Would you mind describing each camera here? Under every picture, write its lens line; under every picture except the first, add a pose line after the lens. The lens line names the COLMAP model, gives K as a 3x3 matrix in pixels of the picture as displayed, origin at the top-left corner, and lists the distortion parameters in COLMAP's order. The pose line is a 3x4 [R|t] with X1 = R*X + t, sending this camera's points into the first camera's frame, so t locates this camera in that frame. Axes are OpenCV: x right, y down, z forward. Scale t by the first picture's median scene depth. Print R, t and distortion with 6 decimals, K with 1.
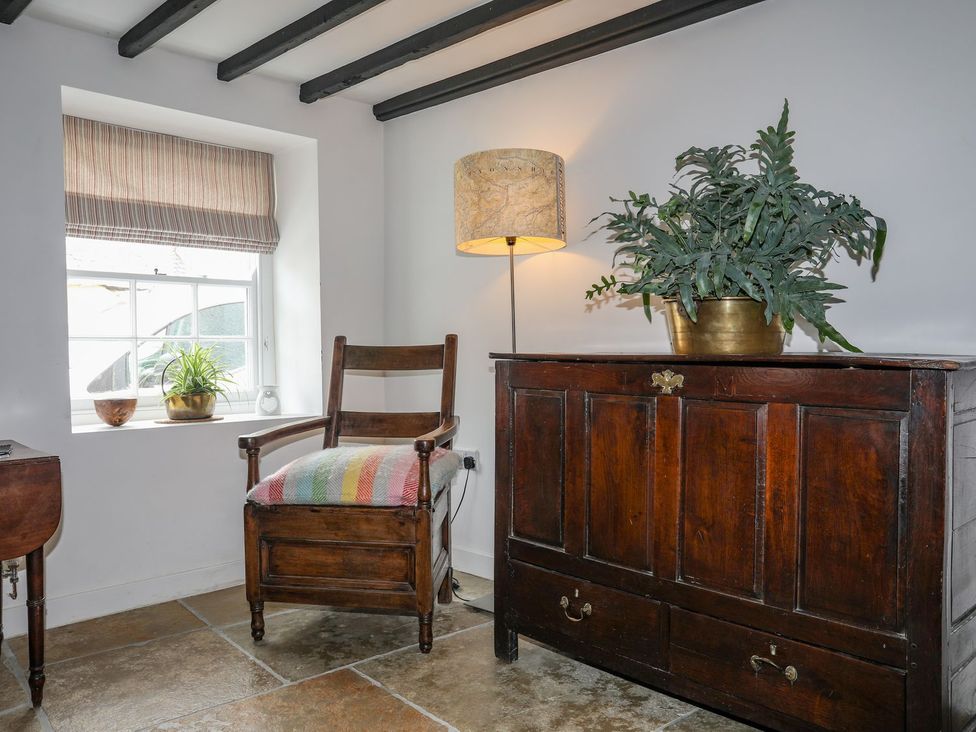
lens RADIAL K [[775.9, 0, 488.9], [0, 775.9, 365.2], [0, 0, 1]] dist [-0.001424, 0.010573]
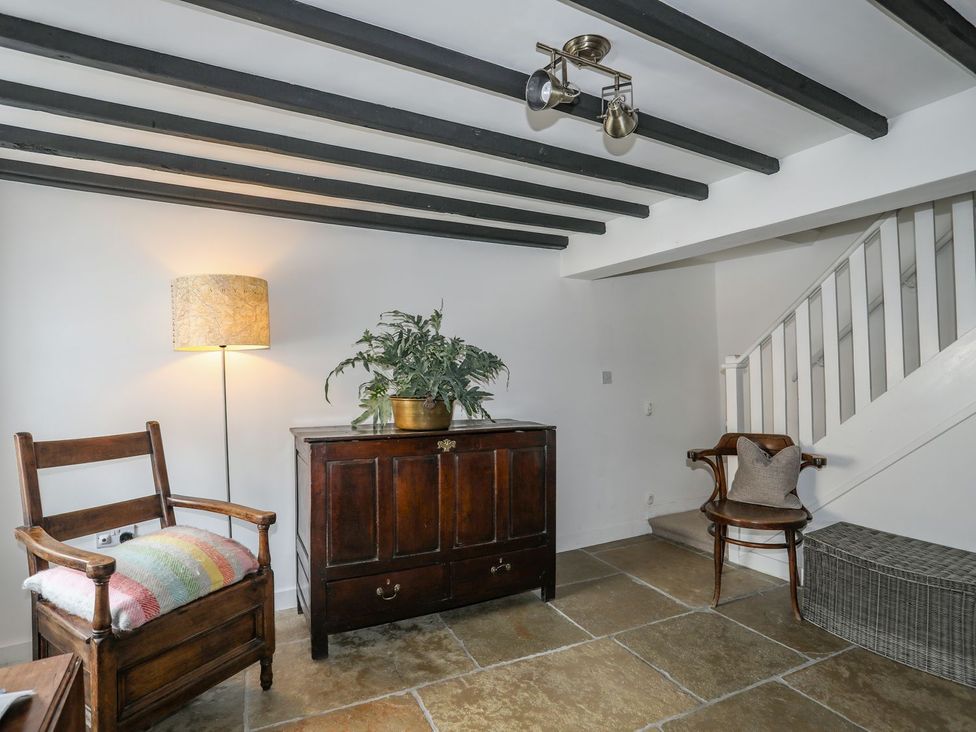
lens RADIAL K [[537.3, 0, 489.3], [0, 537.3, 364.7], [0, 0, 1]] dist [-0.028775, 0.003193]
pose [[0.271008, 0.018643, 0.962397, -0.909364], [0.023881, 0.999374, -0.026084, -0.125181], [-0.962281, 0.030052, 0.270393, 0.479683]]
